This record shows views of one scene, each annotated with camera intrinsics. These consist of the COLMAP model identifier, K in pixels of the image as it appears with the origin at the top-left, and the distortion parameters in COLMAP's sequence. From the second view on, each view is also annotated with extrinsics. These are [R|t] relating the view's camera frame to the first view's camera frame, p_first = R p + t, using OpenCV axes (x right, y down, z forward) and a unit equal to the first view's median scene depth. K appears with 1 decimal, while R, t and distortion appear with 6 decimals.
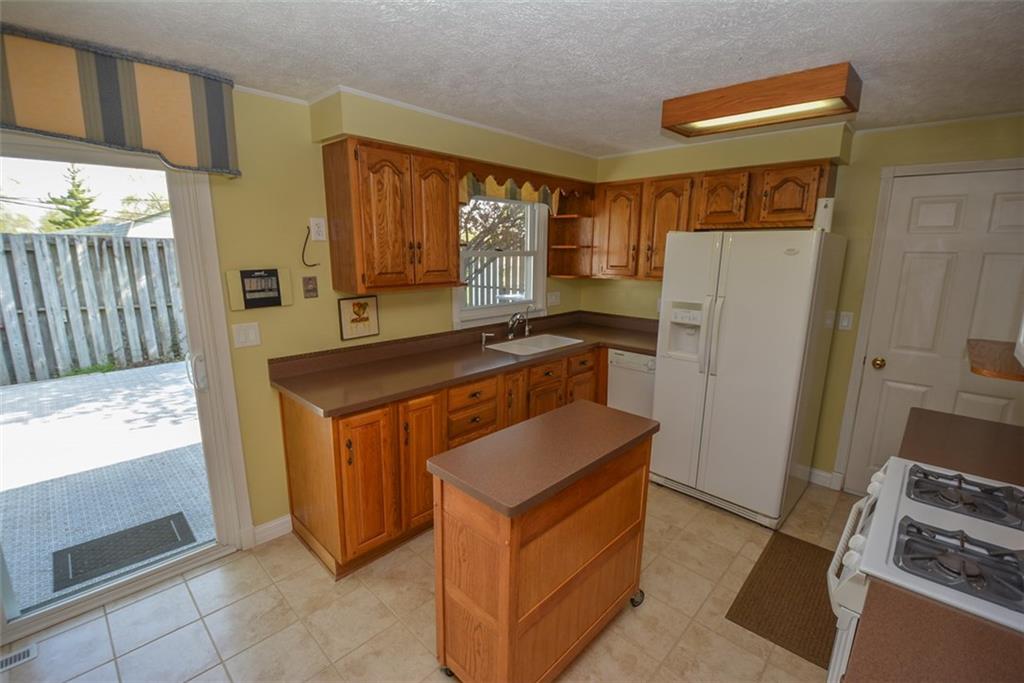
lens RADIAL K [[448.7, 0, 507.4], [0, 448.7, 342.5], [0, 0, 1]] dist [0.016545, -0.024436]
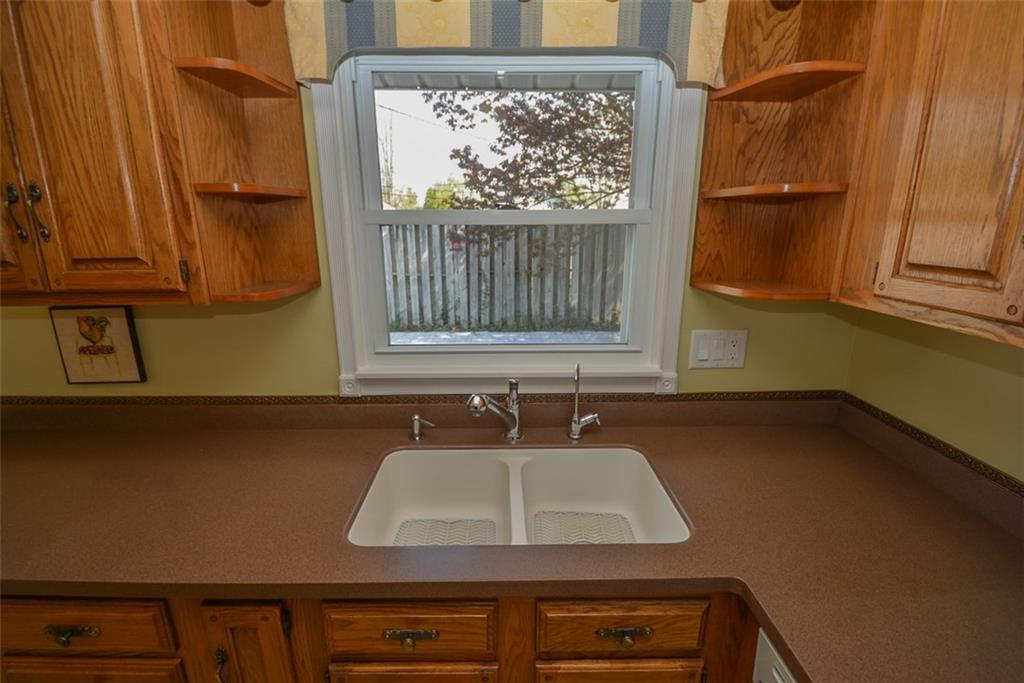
lens RADIAL K [[448.7, 0, 507.4], [0, 448.7, 342.5], [0, 0, 1]] dist [0.016545, -0.024436]
pose [[0.705713, 0.170486, -0.687680, 0.346281], [-0.134158, 0.985213, 0.106573, -0.176656], [0.695681, 0.017048, 0.718149, 0.972612]]
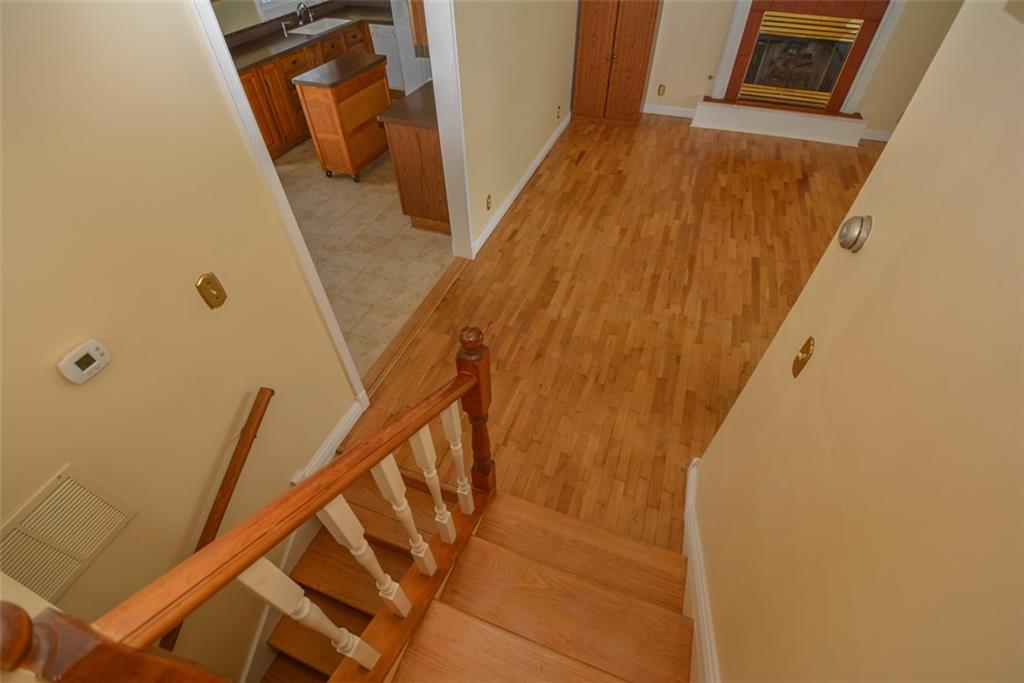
lens RADIAL K [[448.7, 0, 507.4], [0, 448.7, 342.5], [0, 0, 1]] dist [0.016545, -0.024436]
pose [[0.917108, -0.303815, 0.258089, -0.095300], [0.102866, 0.805859, 0.583104, 0.058439], [-0.385139, -0.508220, 0.770312, -1.252611]]
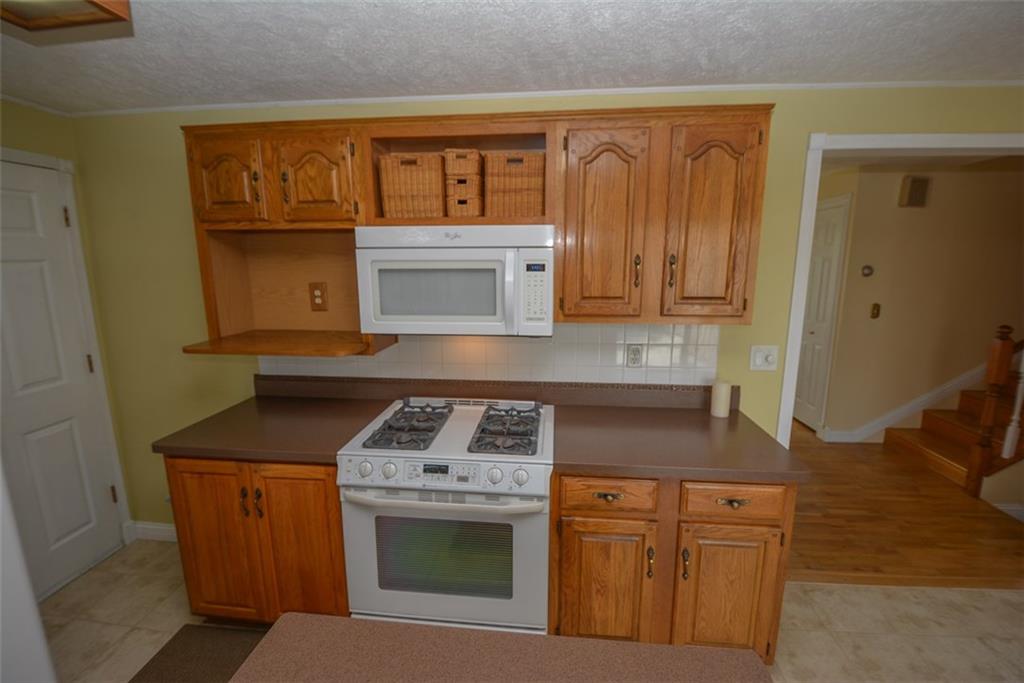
lens RADIAL K [[448.7, 0, 507.4], [0, 448.7, 342.5], [0, 0, 1]] dist [0.016545, -0.024436]
pose [[-0.613135, -0.145851, 0.776398, -0.097147], [0.159240, 0.939816, 0.302304, -0.142925], [-0.773763, 0.308987, -0.553009, 0.701636]]
